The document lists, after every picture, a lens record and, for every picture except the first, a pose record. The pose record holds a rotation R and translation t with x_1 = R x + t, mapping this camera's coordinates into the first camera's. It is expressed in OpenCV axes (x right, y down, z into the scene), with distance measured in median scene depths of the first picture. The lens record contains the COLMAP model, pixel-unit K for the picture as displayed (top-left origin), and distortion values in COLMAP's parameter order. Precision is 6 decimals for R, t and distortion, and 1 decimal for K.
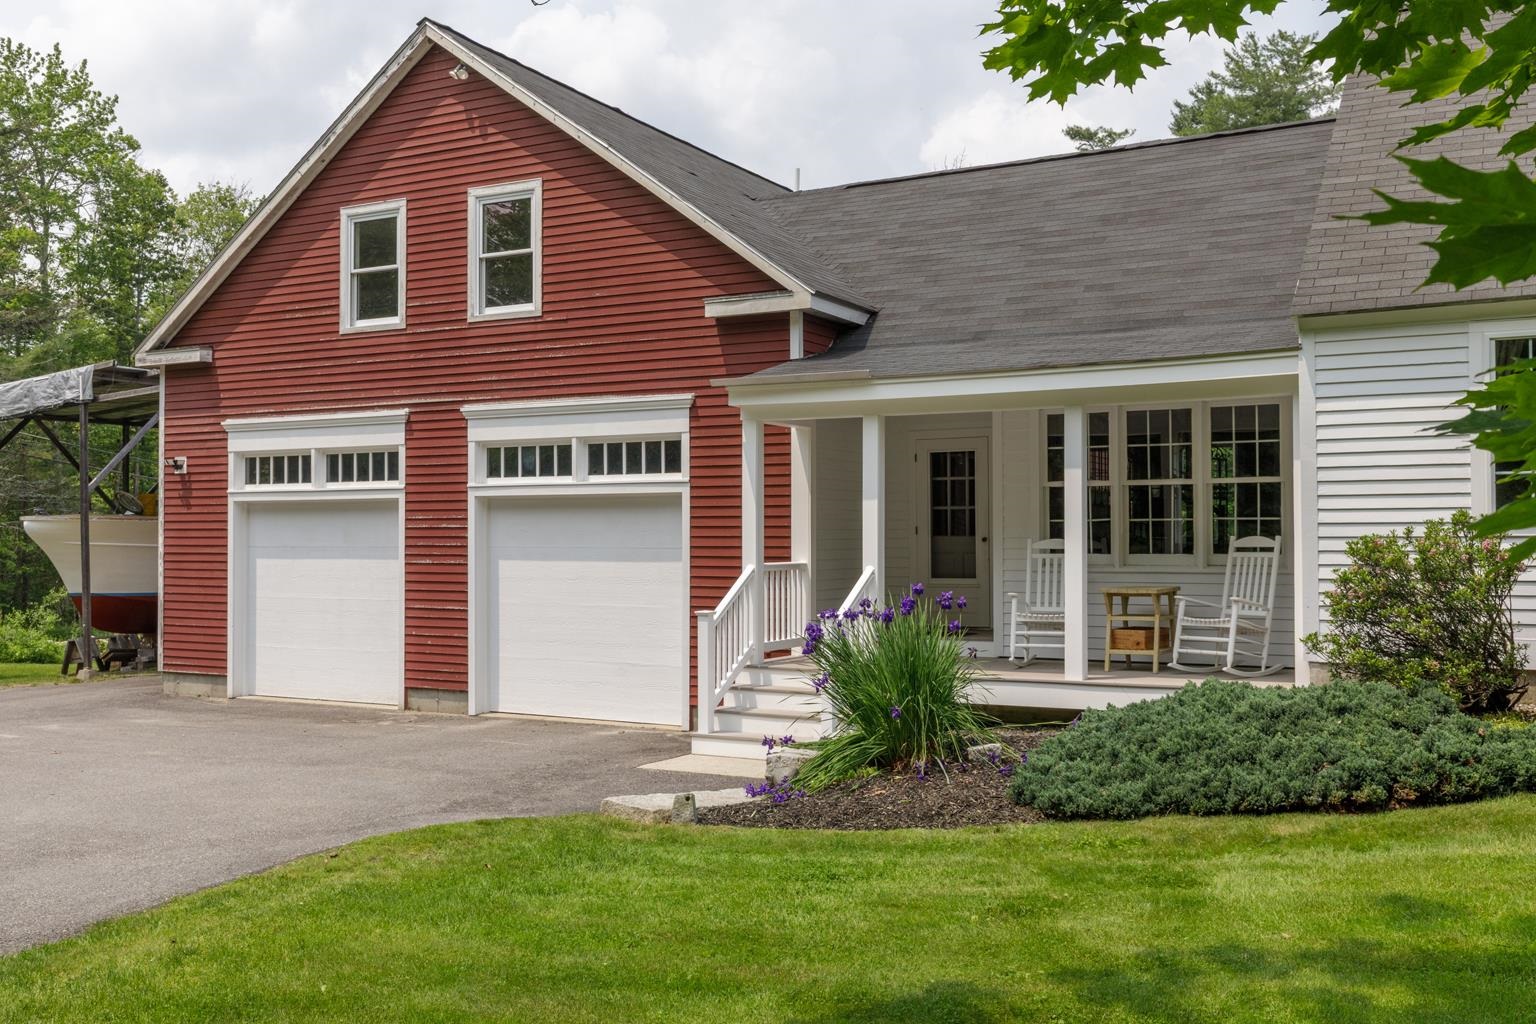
lens RADIAL K [[1426.1, 0, 768.0], [0, 1426.1, 512.0], [0, 0, 1]] dist [-0.003131, -0.003224]
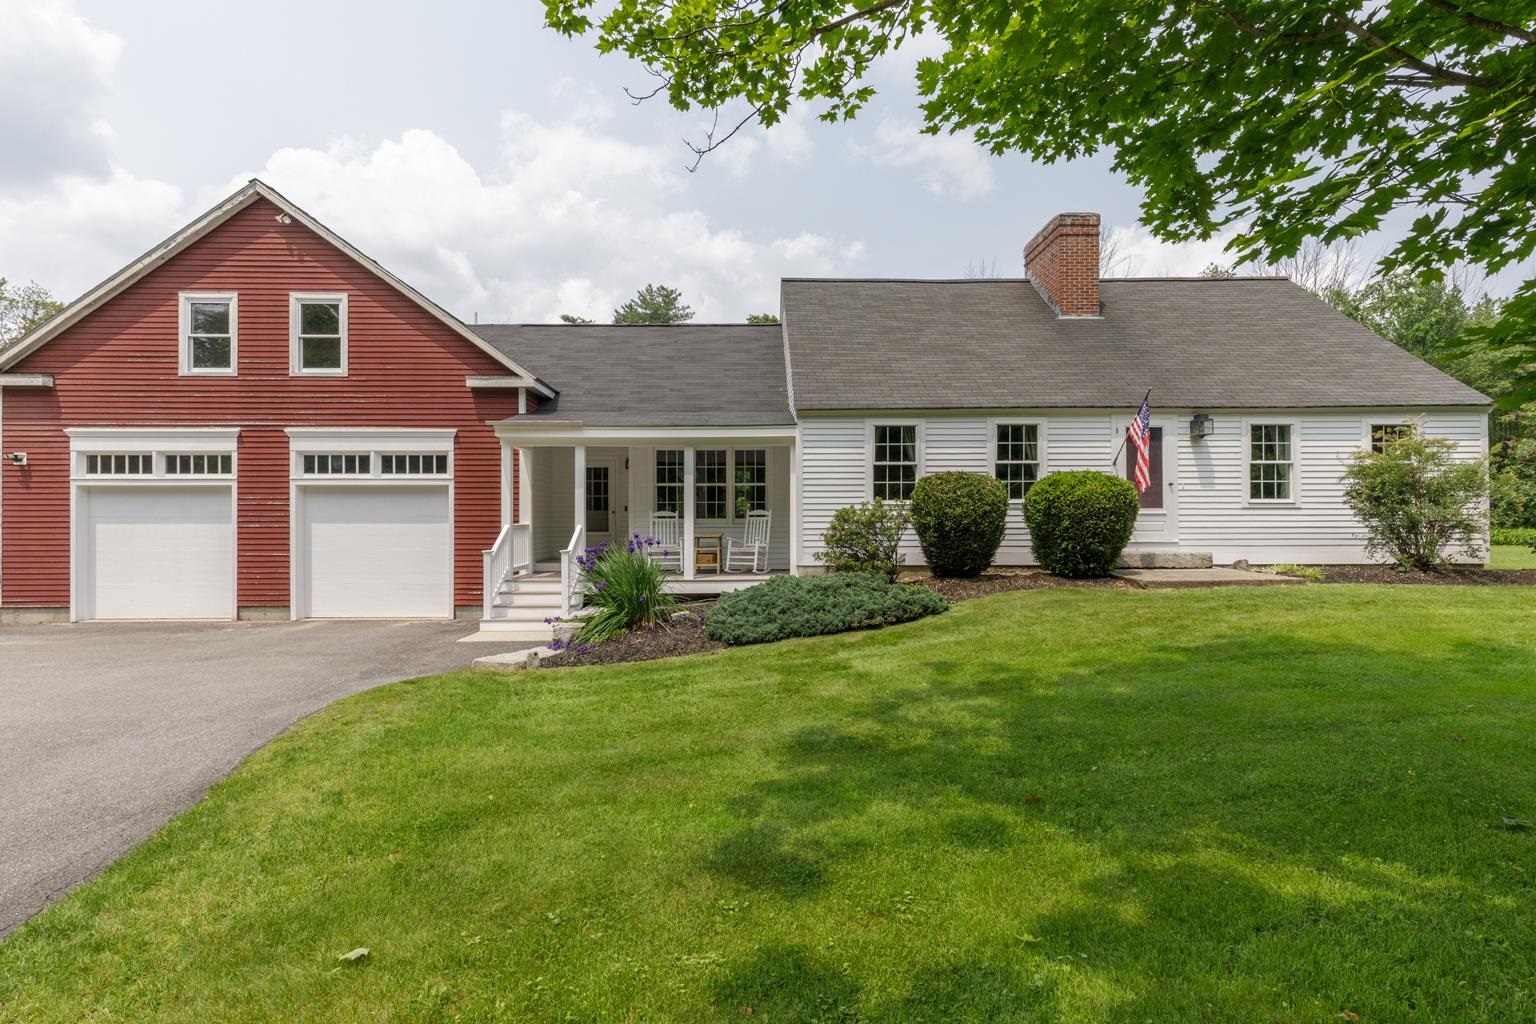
lens RADIAL K [[676.0, 0, 768.0], [0, 676.0, 512.0], [0, 0, 1]] dist [-0.000352, -0.000737]
pose [[0.867169, 0.003017, 0.498005, -0.125648], [-0.008902, 0.999916, 0.009442, 0.007875], [-0.497934, -0.012621, 0.867123, 0.074062]]
